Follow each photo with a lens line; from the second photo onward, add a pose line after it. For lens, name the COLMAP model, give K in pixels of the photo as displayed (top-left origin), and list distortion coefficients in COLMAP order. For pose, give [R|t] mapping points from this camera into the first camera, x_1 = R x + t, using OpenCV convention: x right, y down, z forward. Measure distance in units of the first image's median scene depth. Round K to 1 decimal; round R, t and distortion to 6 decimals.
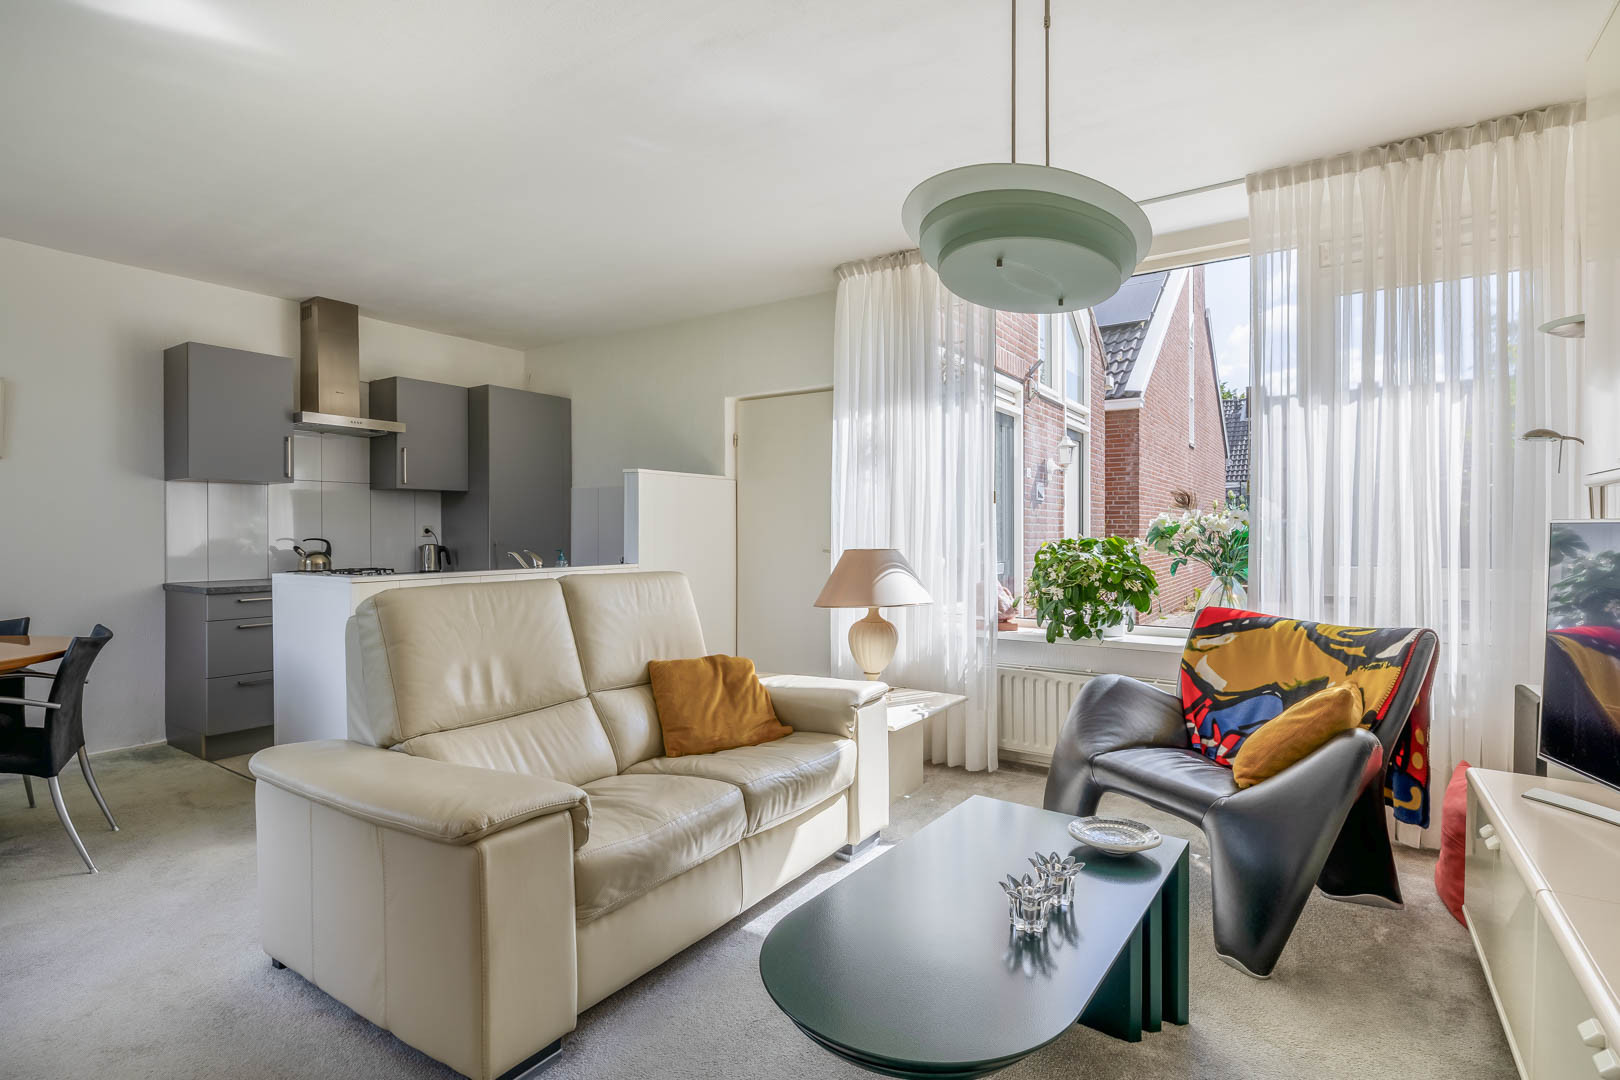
lens RADIAL K [[778.5, 0, 807.4], [0, 778.5, 540.2], [0, 0, 1]] dist [-0.010858, 0.001109]
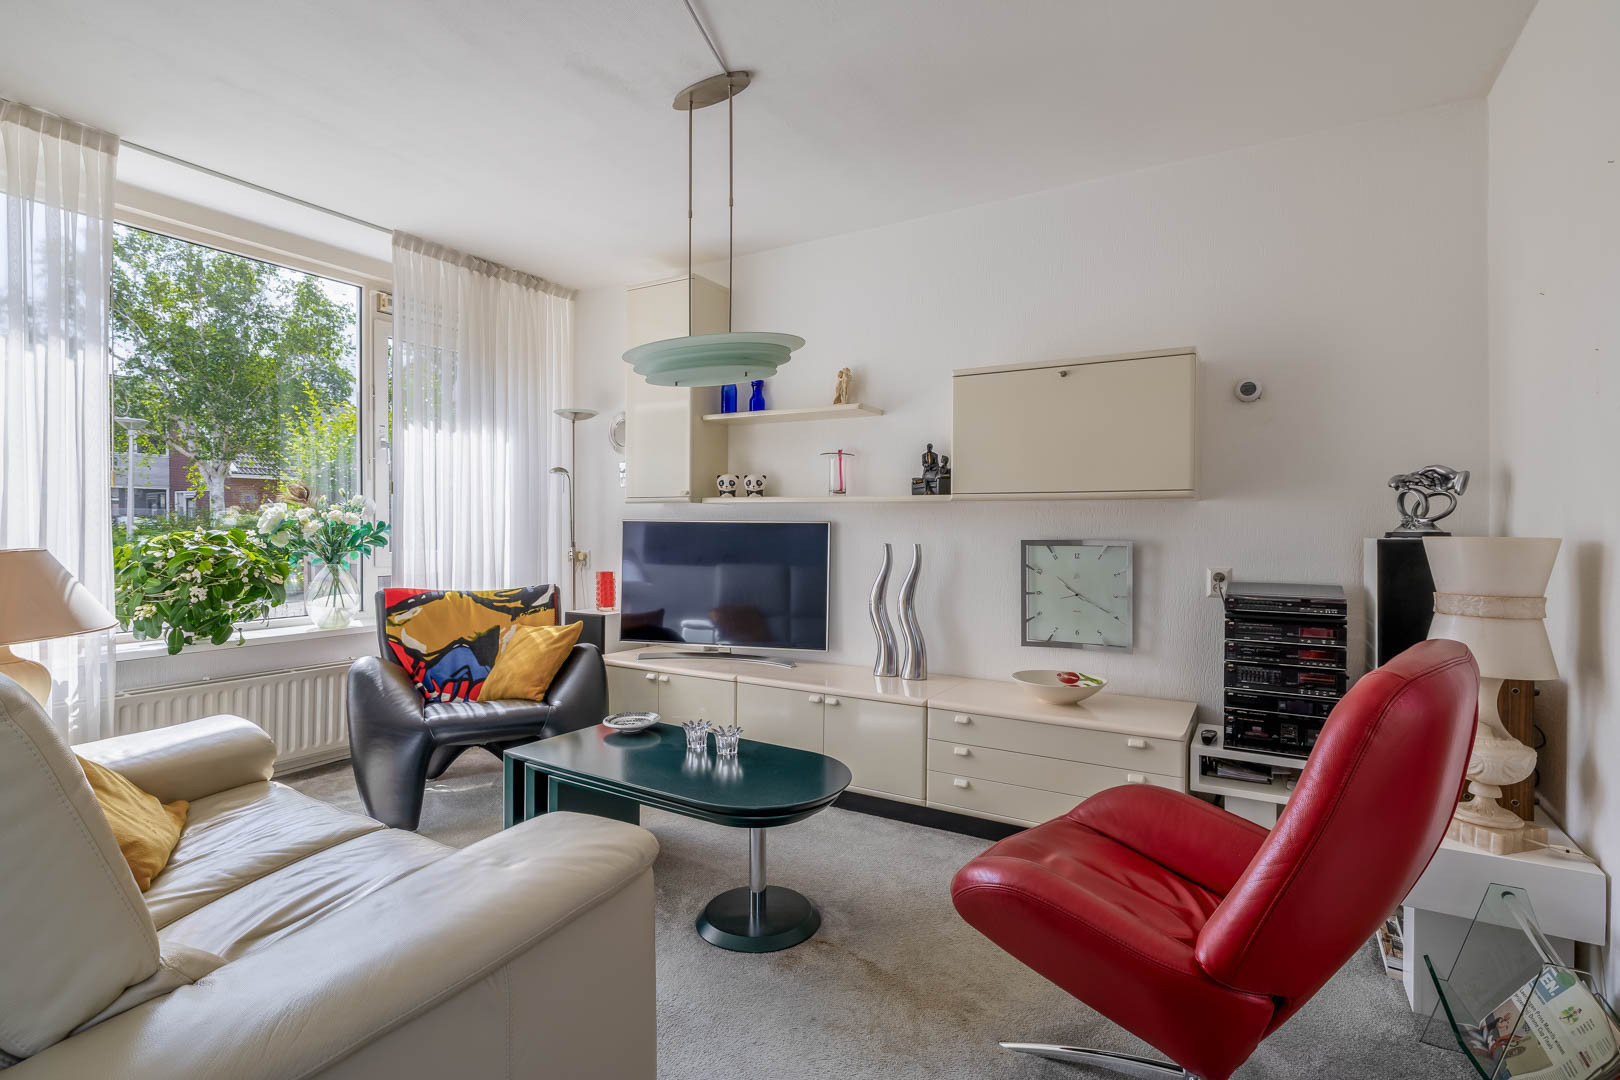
lens RADIAL K [[778.5, 0, 811.7], [0, 778.5, 538.8], [0, 0, 1]] dist [-0.010858, 0.001109]
pose [[-0.058230, -0.017842, 0.998144, -0.745708], [0.005971, 0.999816, 0.018220, -0.007783], [-0.998285, 0.007020, -0.058112, 0.458902]]
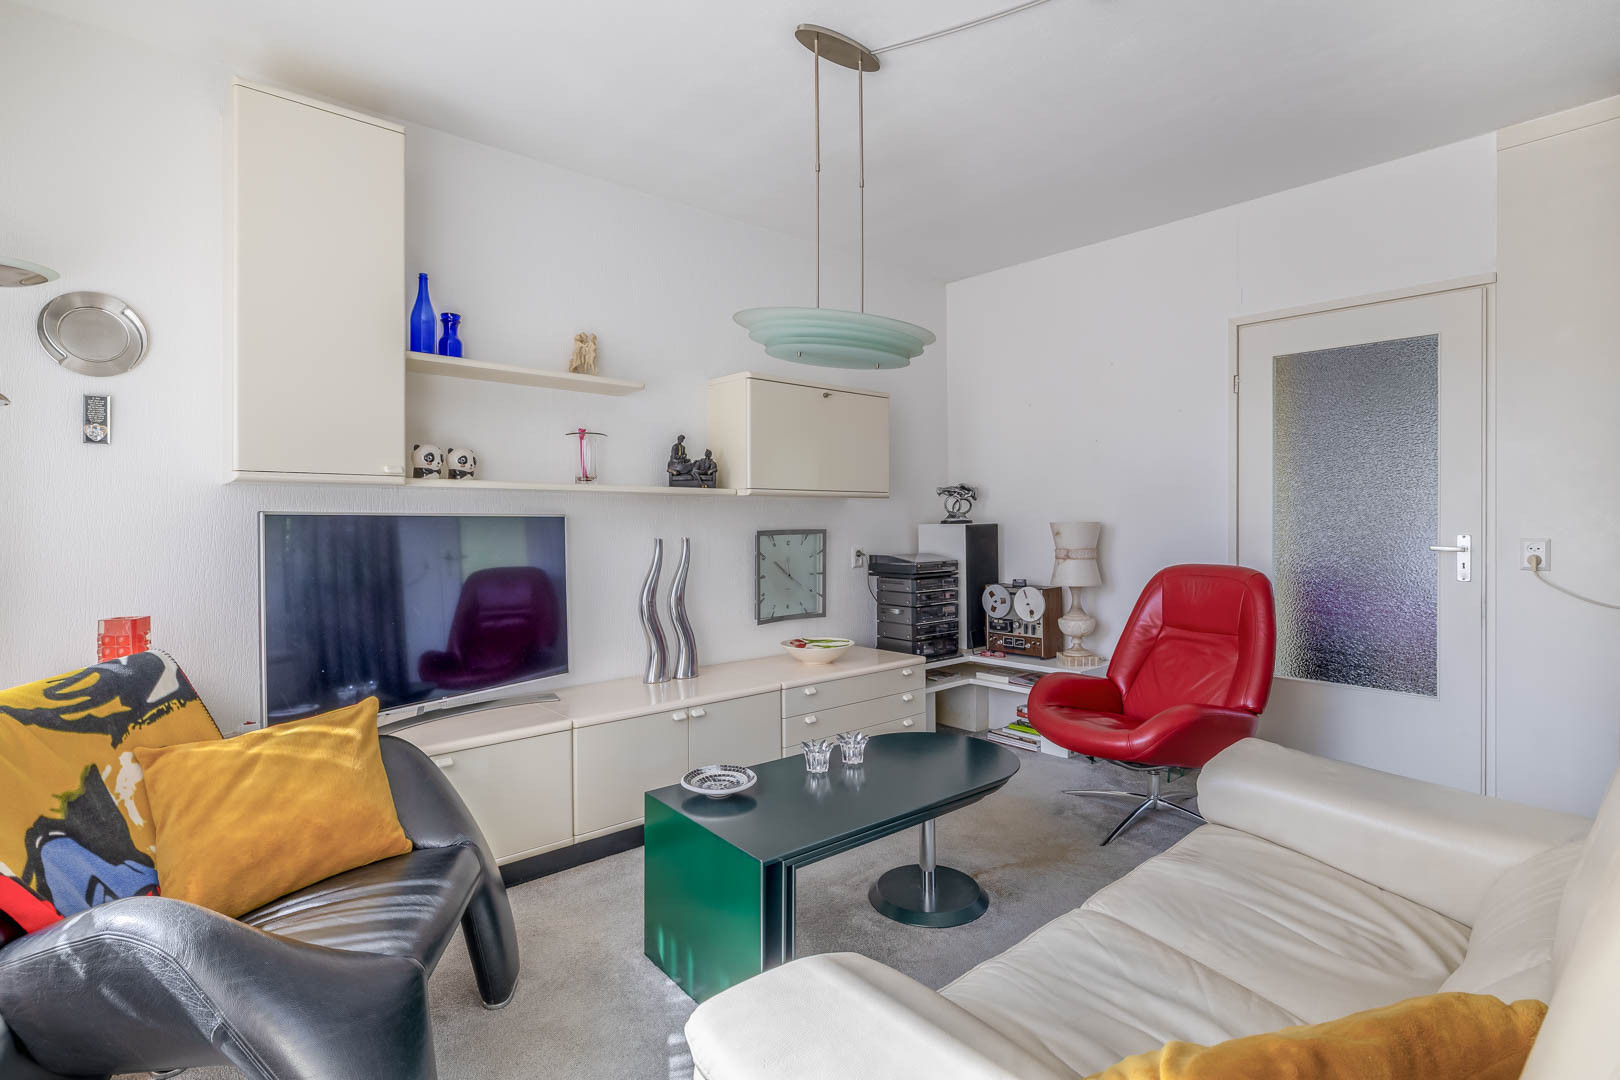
lens RADIAL K [[778.5, 0, 814.7], [0, 778.5, 522.8], [0, 0, 1]] dist [-0.010858, 0.001109]
pose [[-0.968453, 0.001326, 0.249195, -0.020551], [0.005445, 0.999860, 0.015841, -0.016751], [-0.249139, 0.016698, -0.968324, 1.323914]]
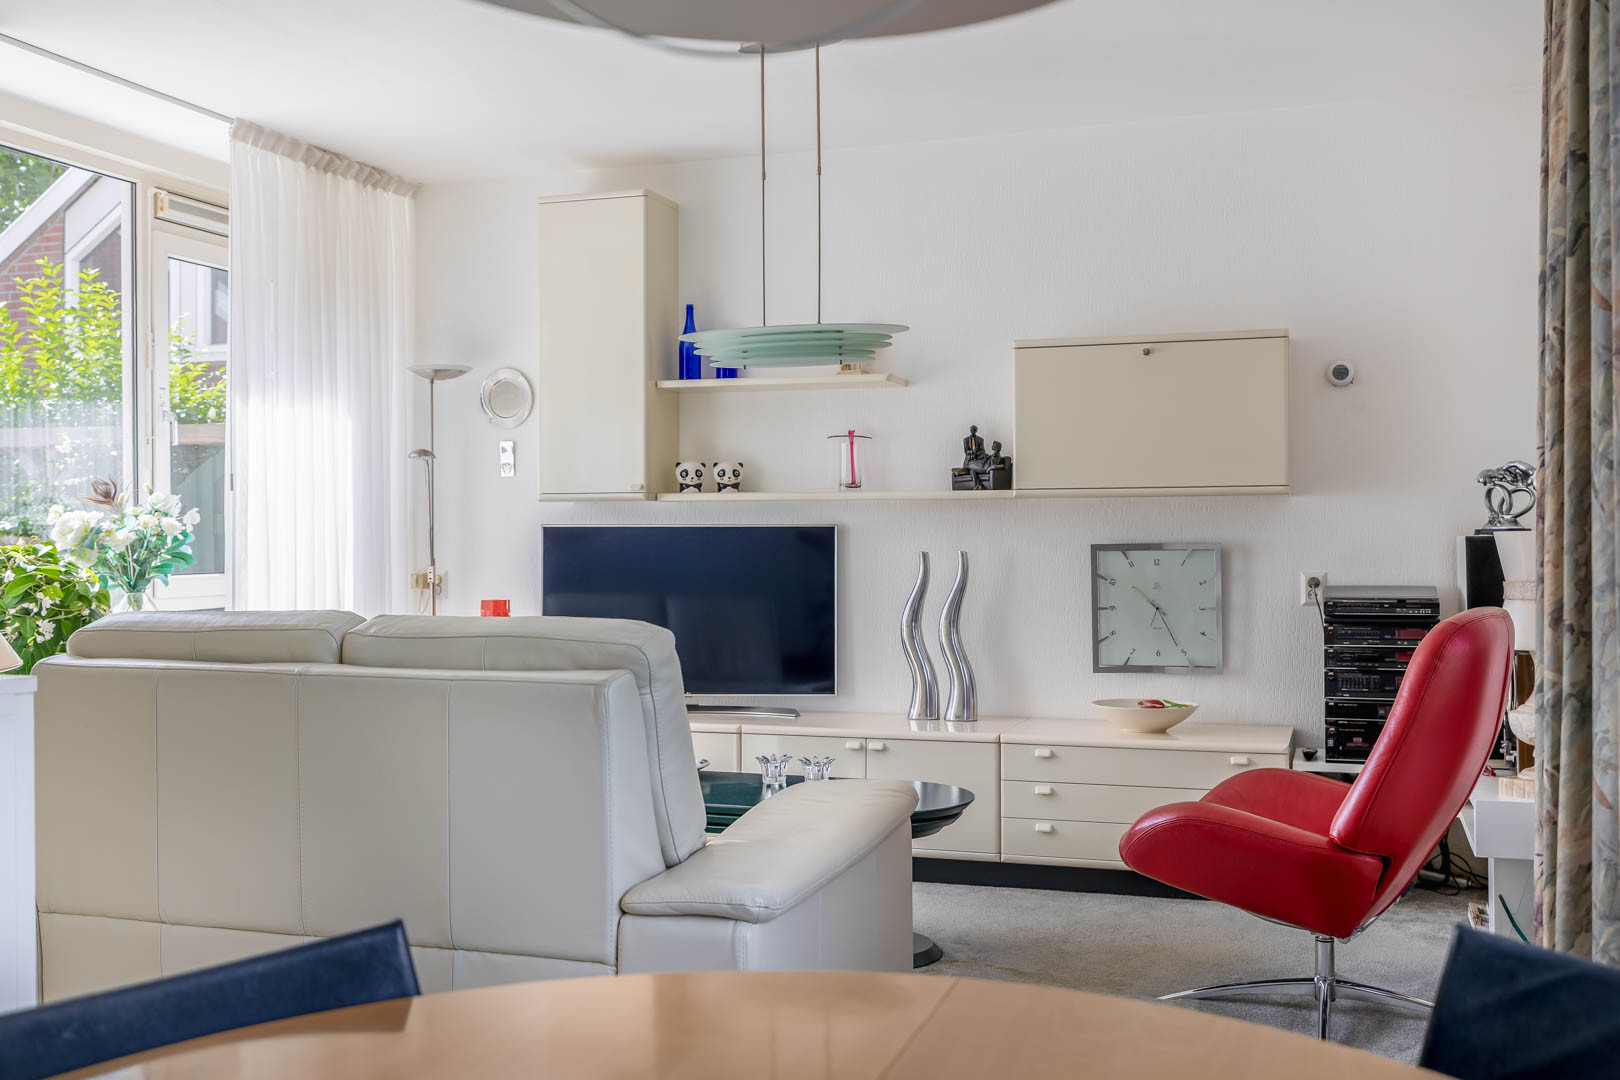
lens RADIAL K [[1636.2, 0, 814.9], [0, 1636.2, 540.0], [0, 0, 1]] dist [-0.000859, 0.000000]
pose [[-0.272411, -0.002238, 0.962178, -1.459897], [0.016335, 0.999842, 0.006950, -0.007864], [-0.962042, 0.017611, -0.272331, 0.960188]]
